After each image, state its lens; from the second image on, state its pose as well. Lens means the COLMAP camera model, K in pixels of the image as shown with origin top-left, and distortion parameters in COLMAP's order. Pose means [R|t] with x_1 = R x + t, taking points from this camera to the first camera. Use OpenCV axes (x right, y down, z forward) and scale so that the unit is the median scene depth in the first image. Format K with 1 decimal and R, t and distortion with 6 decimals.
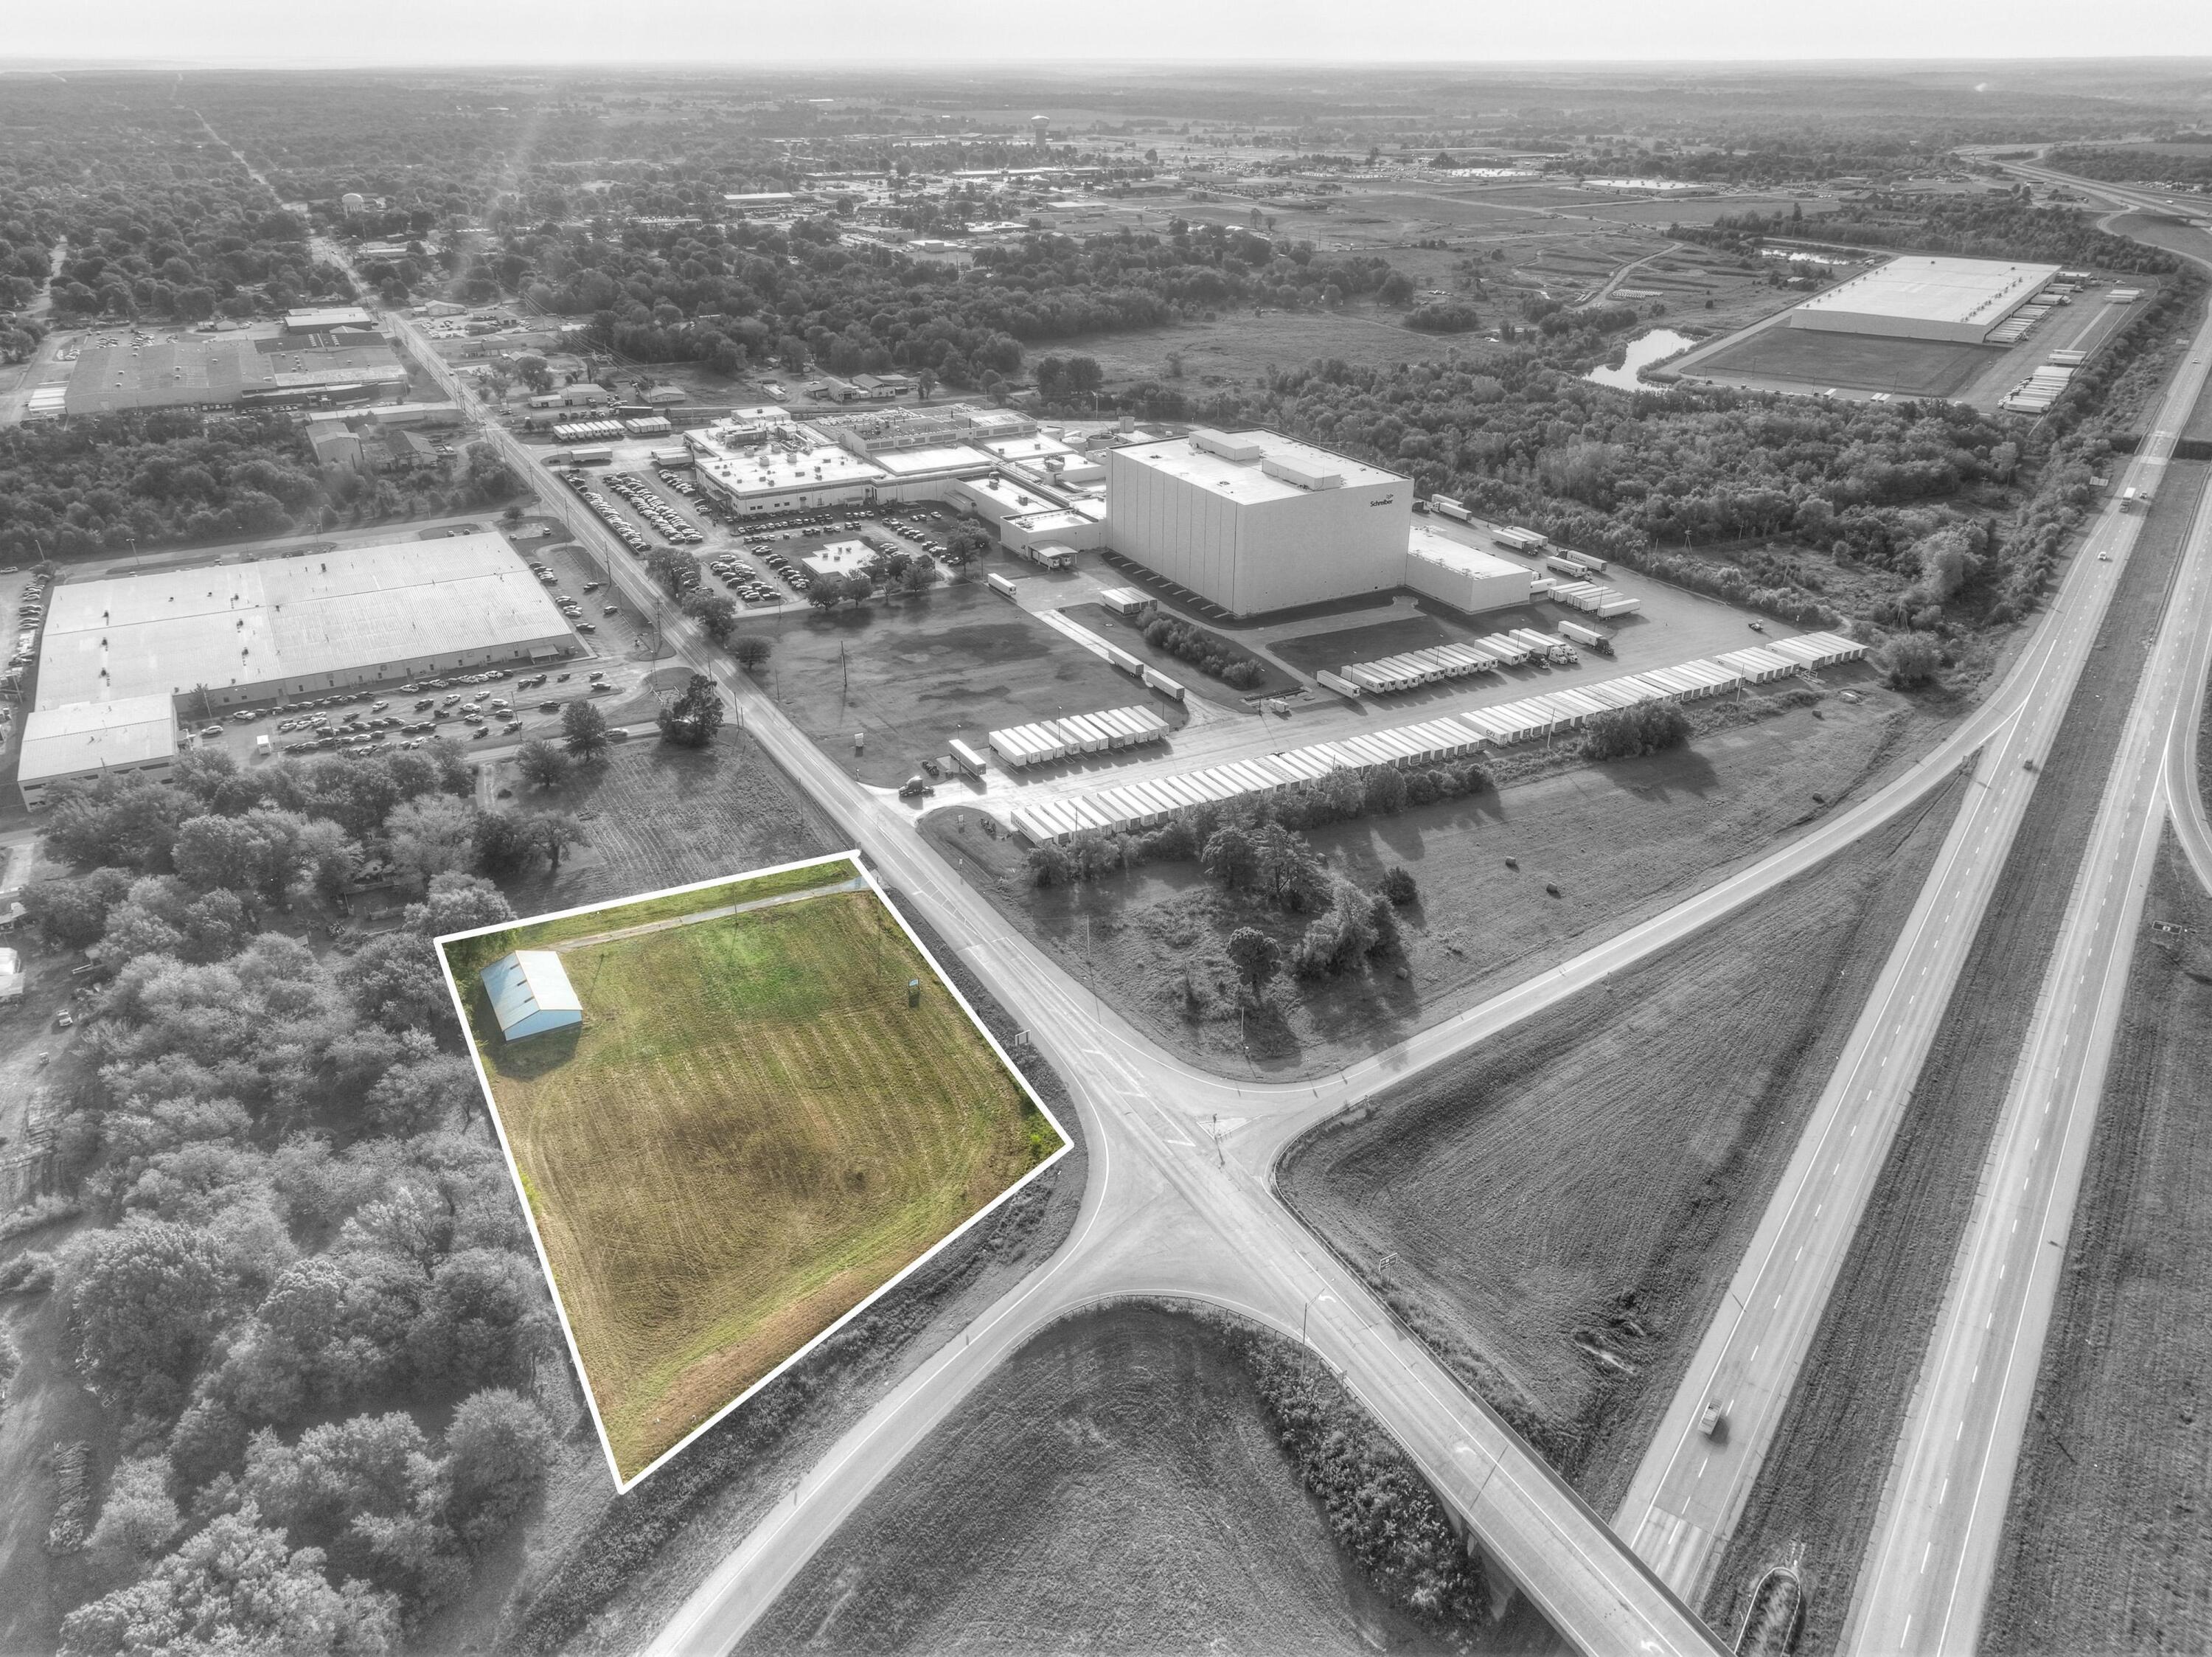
lens RADIAL K [[1561.4, 0, 1107.1], [0, 1561.4, 803.5], [0, 0, 1]] dist [0.002467, 0.009790]
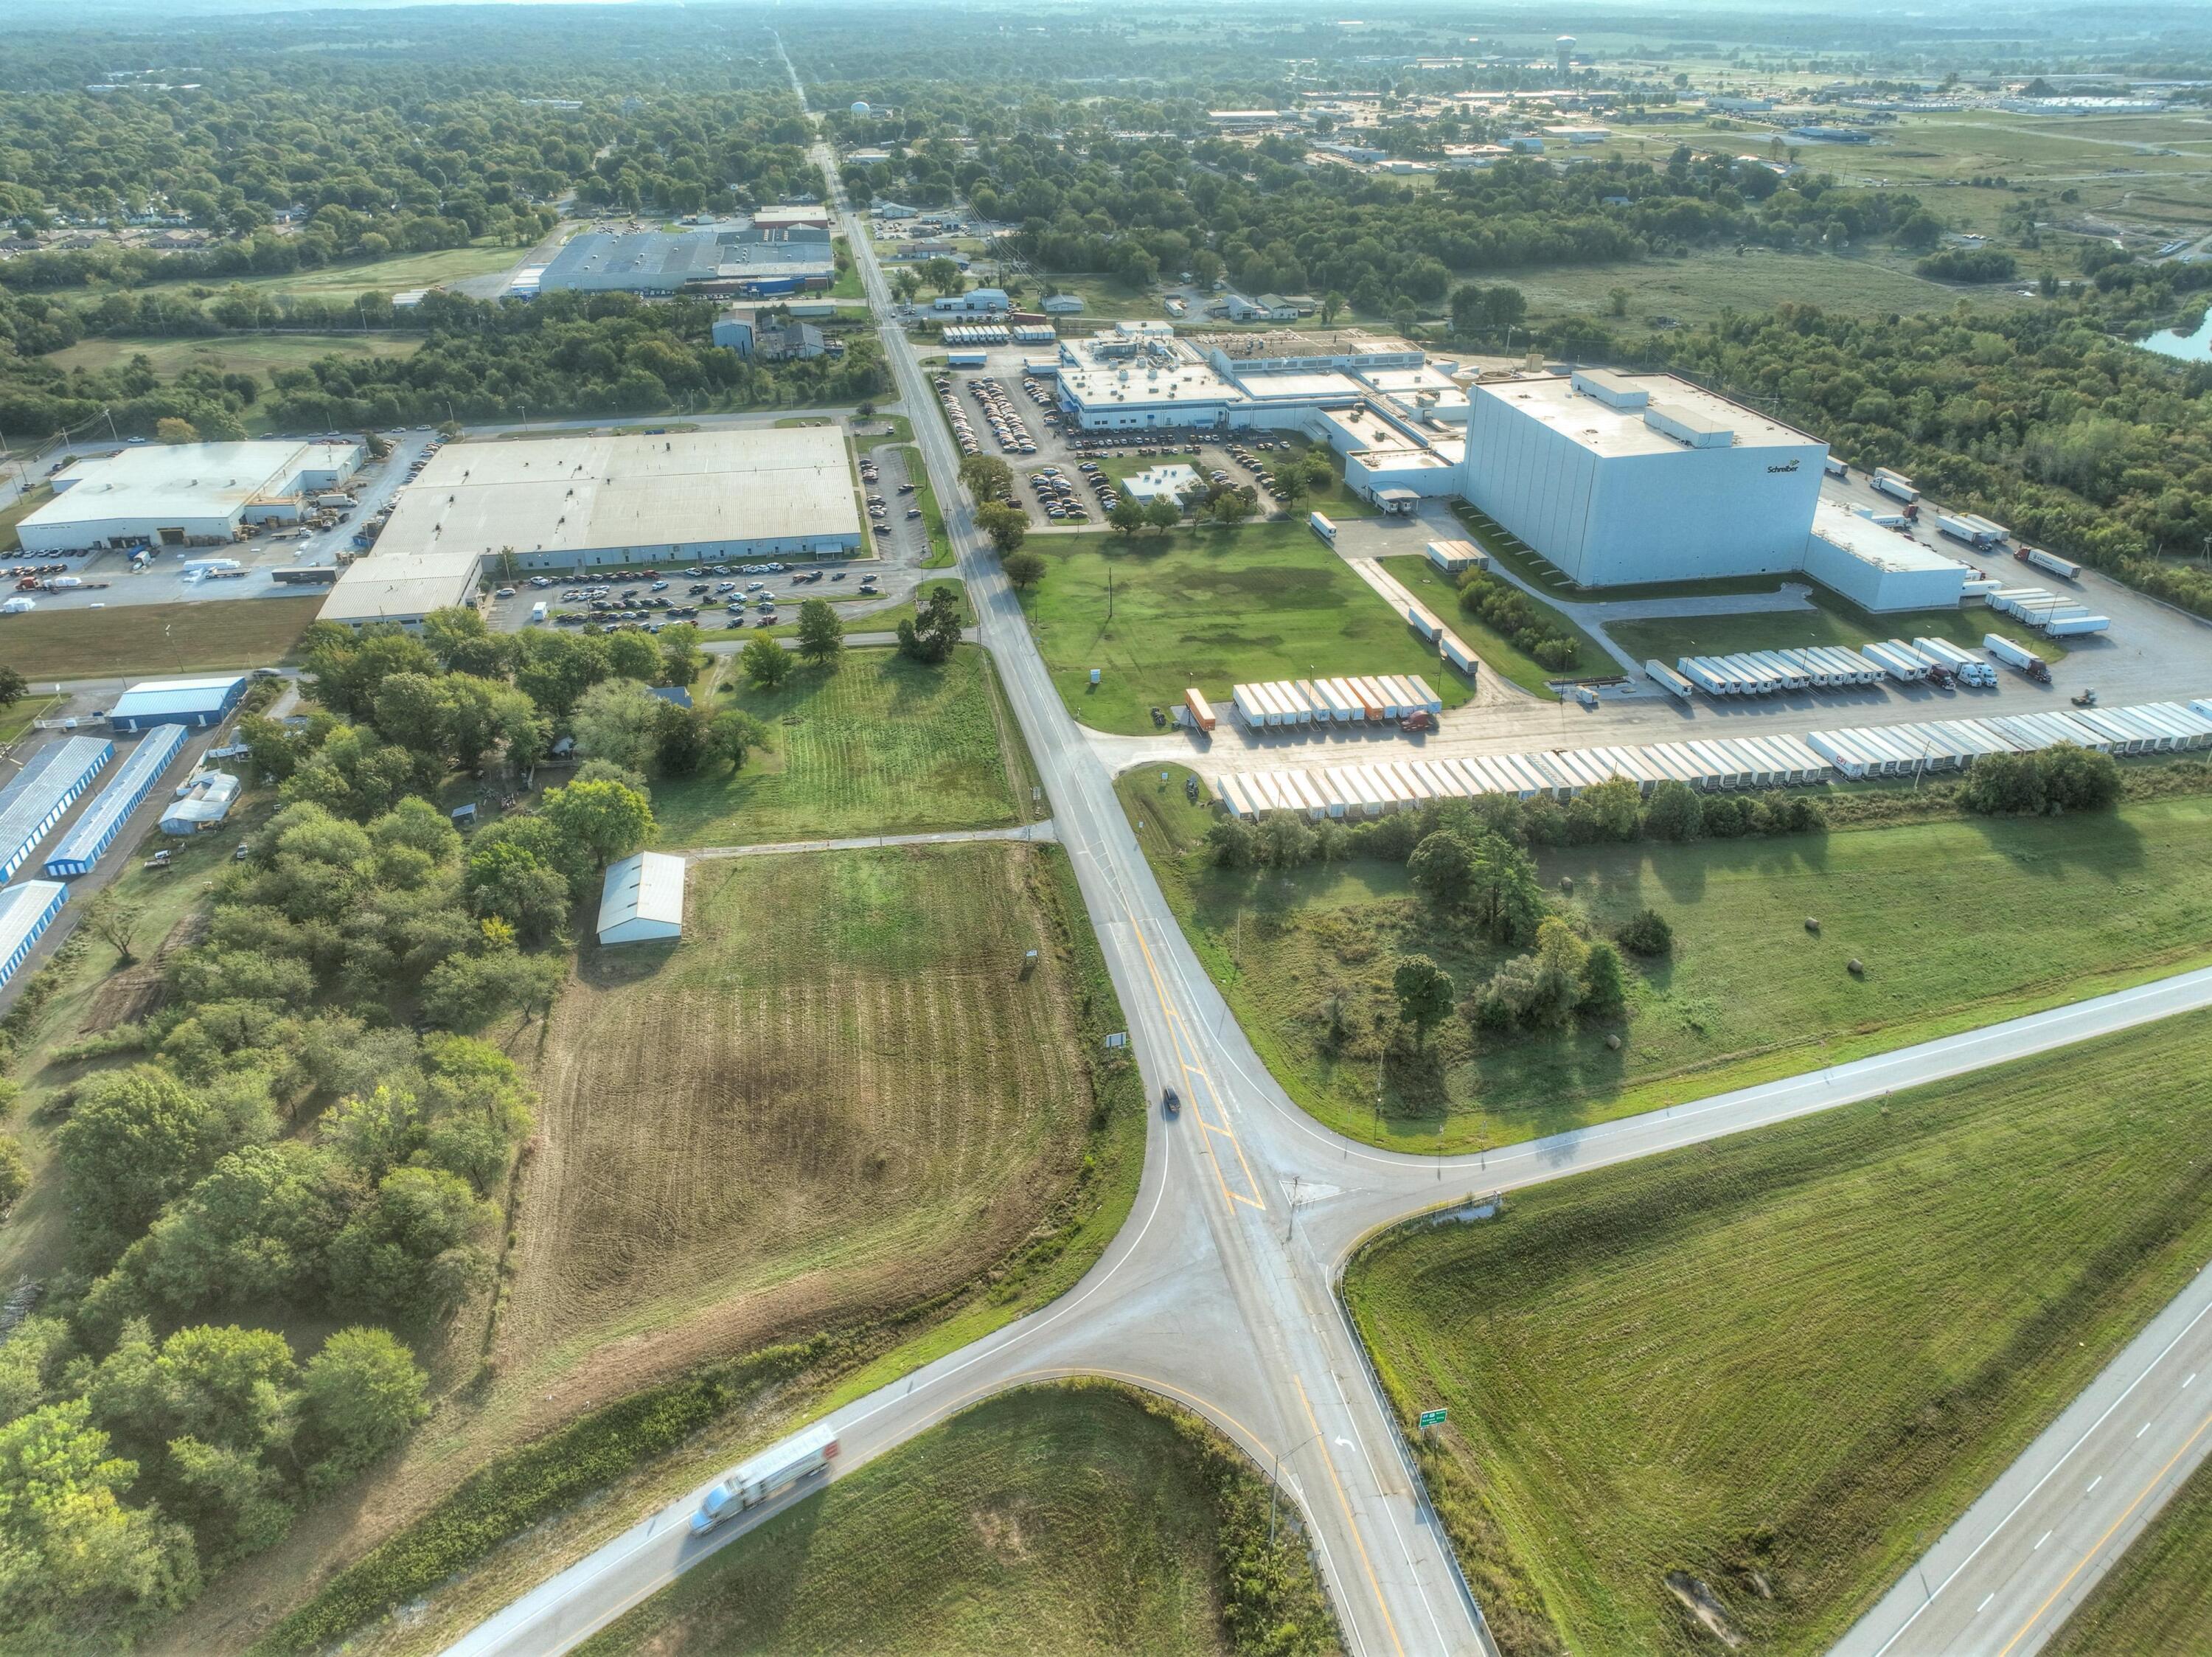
lens RADIAL K [[1551.2, 0, 1107.3], [0, 1551.2, 825.6], [0, 0, 1]] dist [-0.003208, 0.020724]
pose [[0.951736, 0.145516, -0.270228, 0.104884], [-0.131213, 0.988854, 0.070363, -0.018244], [0.277455, -0.031510, 0.960222, 0.118507]]
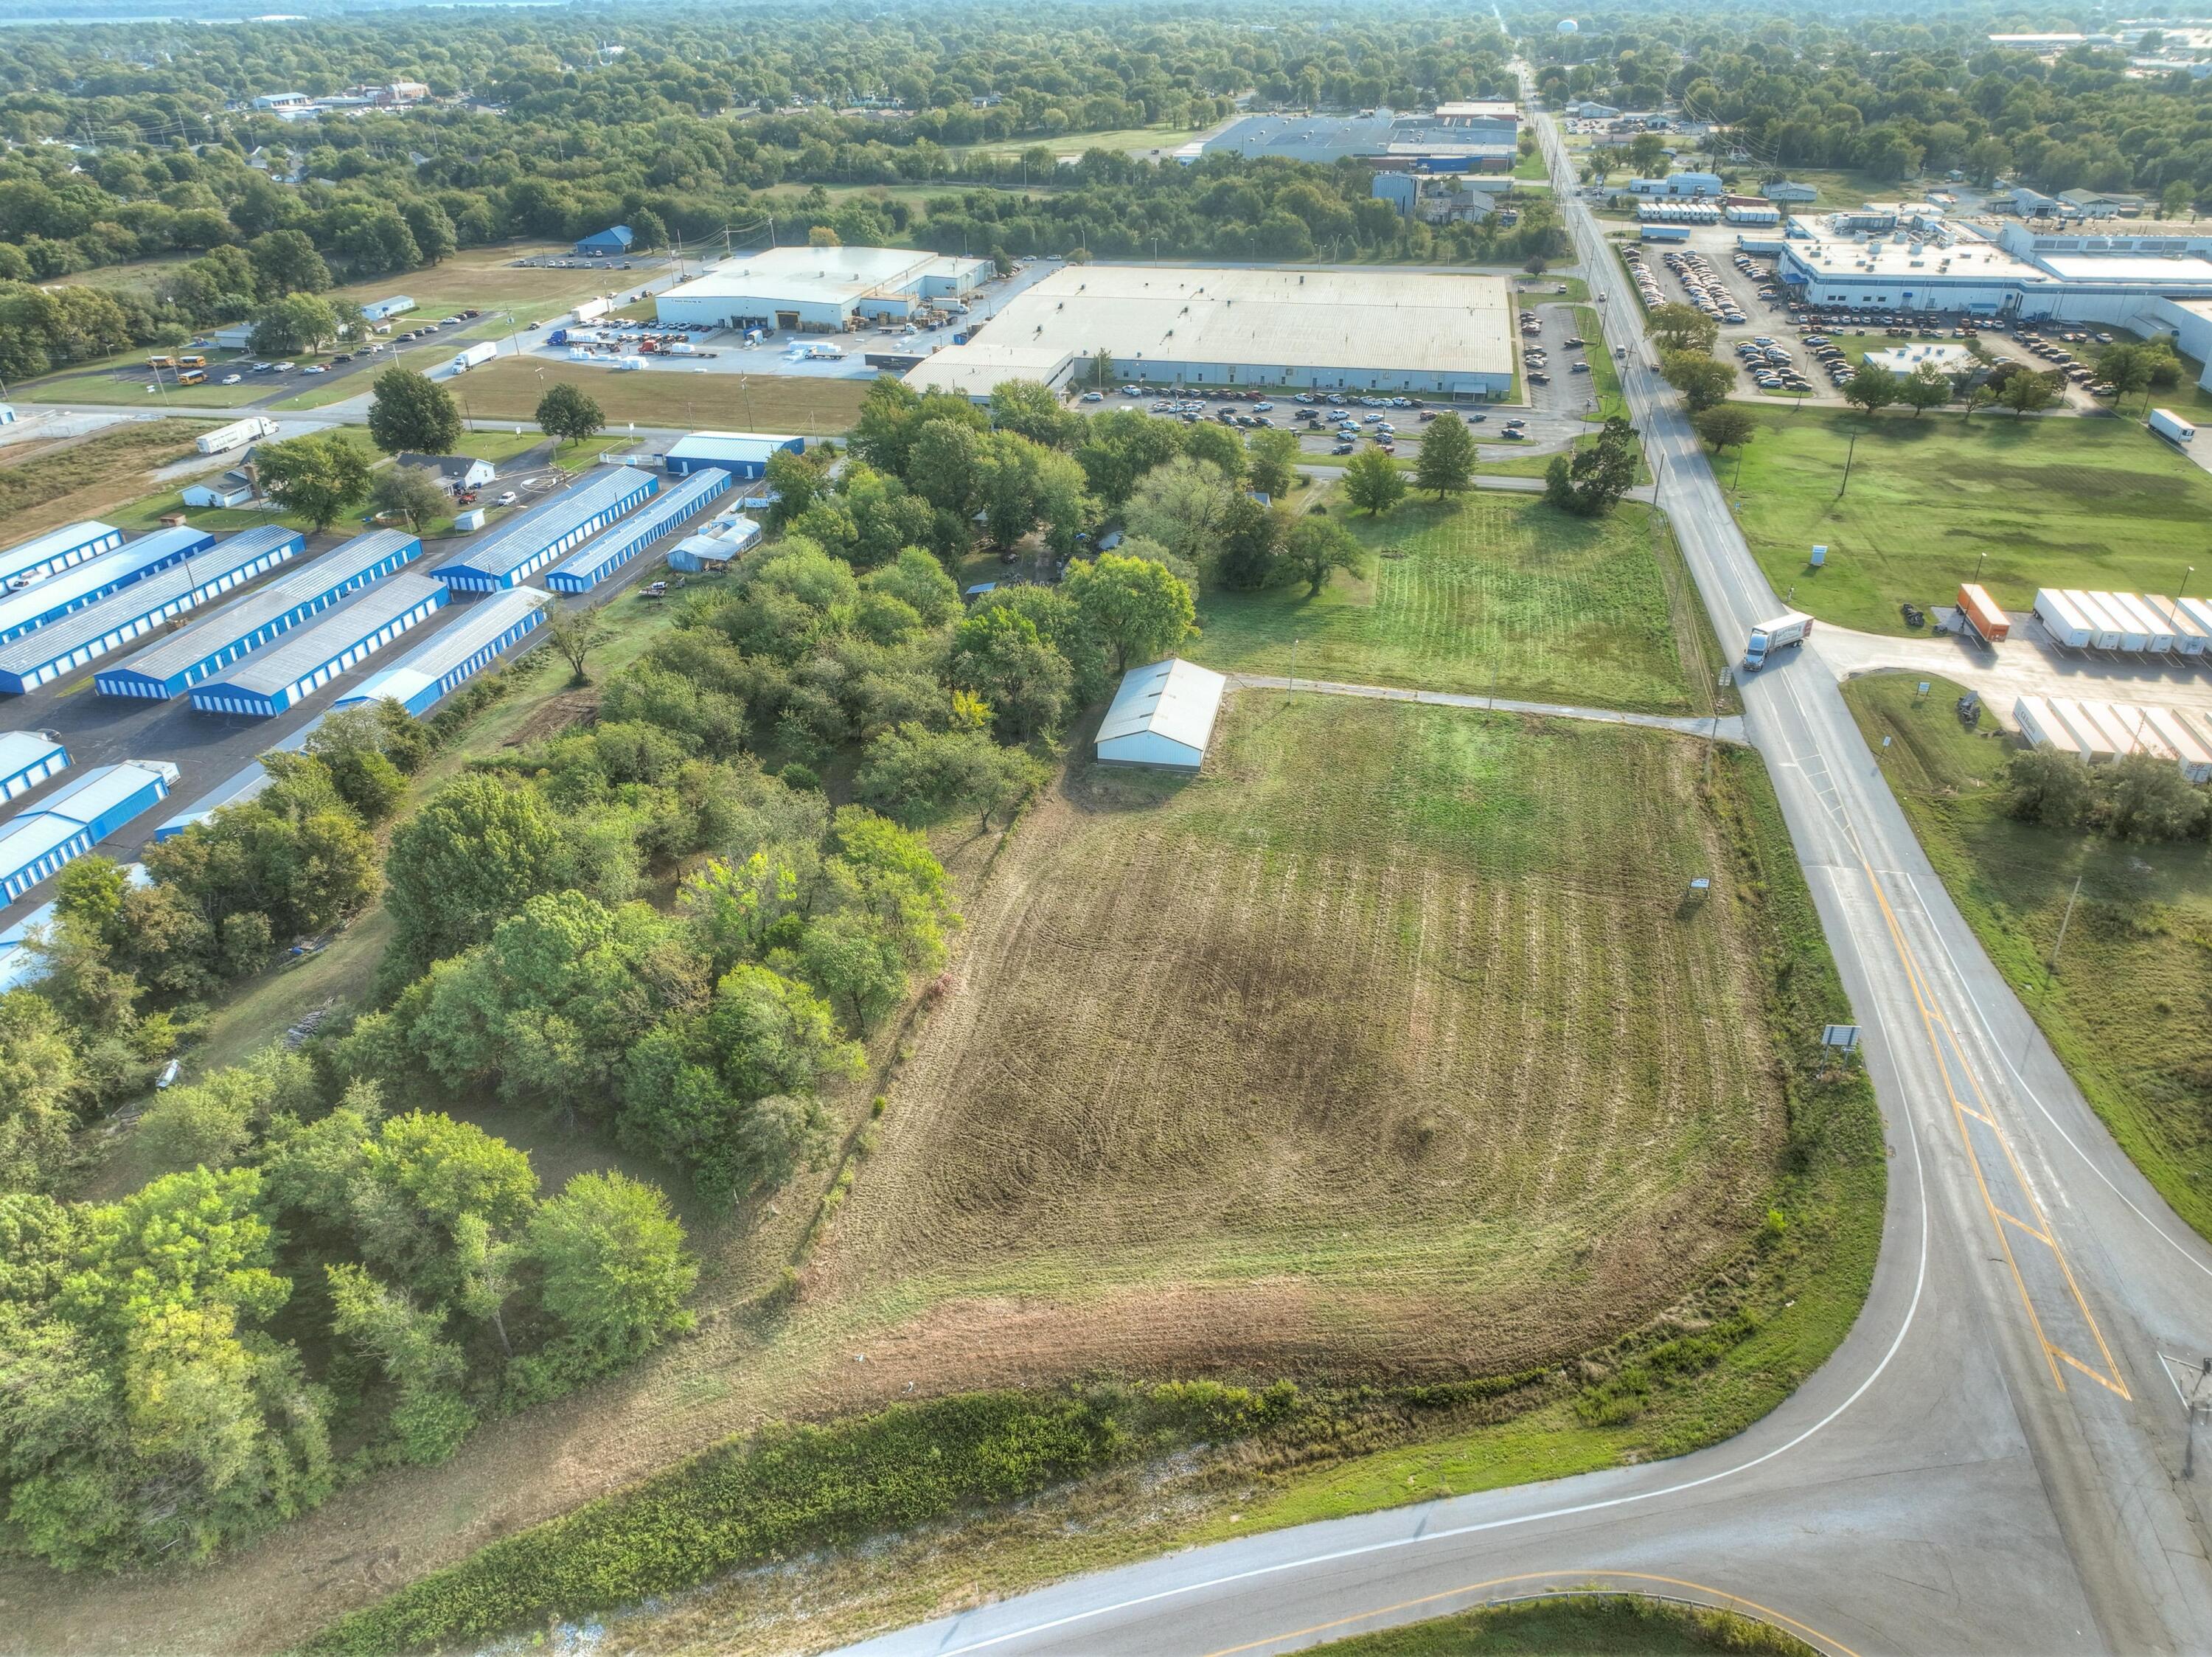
lens RADIAL K [[1551.2, 0, 1107.3], [0, 1551.2, 825.6], [0, 0, 1]] dist [-0.003208, 0.020724]
pose [[0.758893, 0.311573, -0.571843, 0.023582], [-0.272333, 0.949486, 0.155921, 0.046308], [0.591538, 0.037405, 0.805409, 0.288933]]
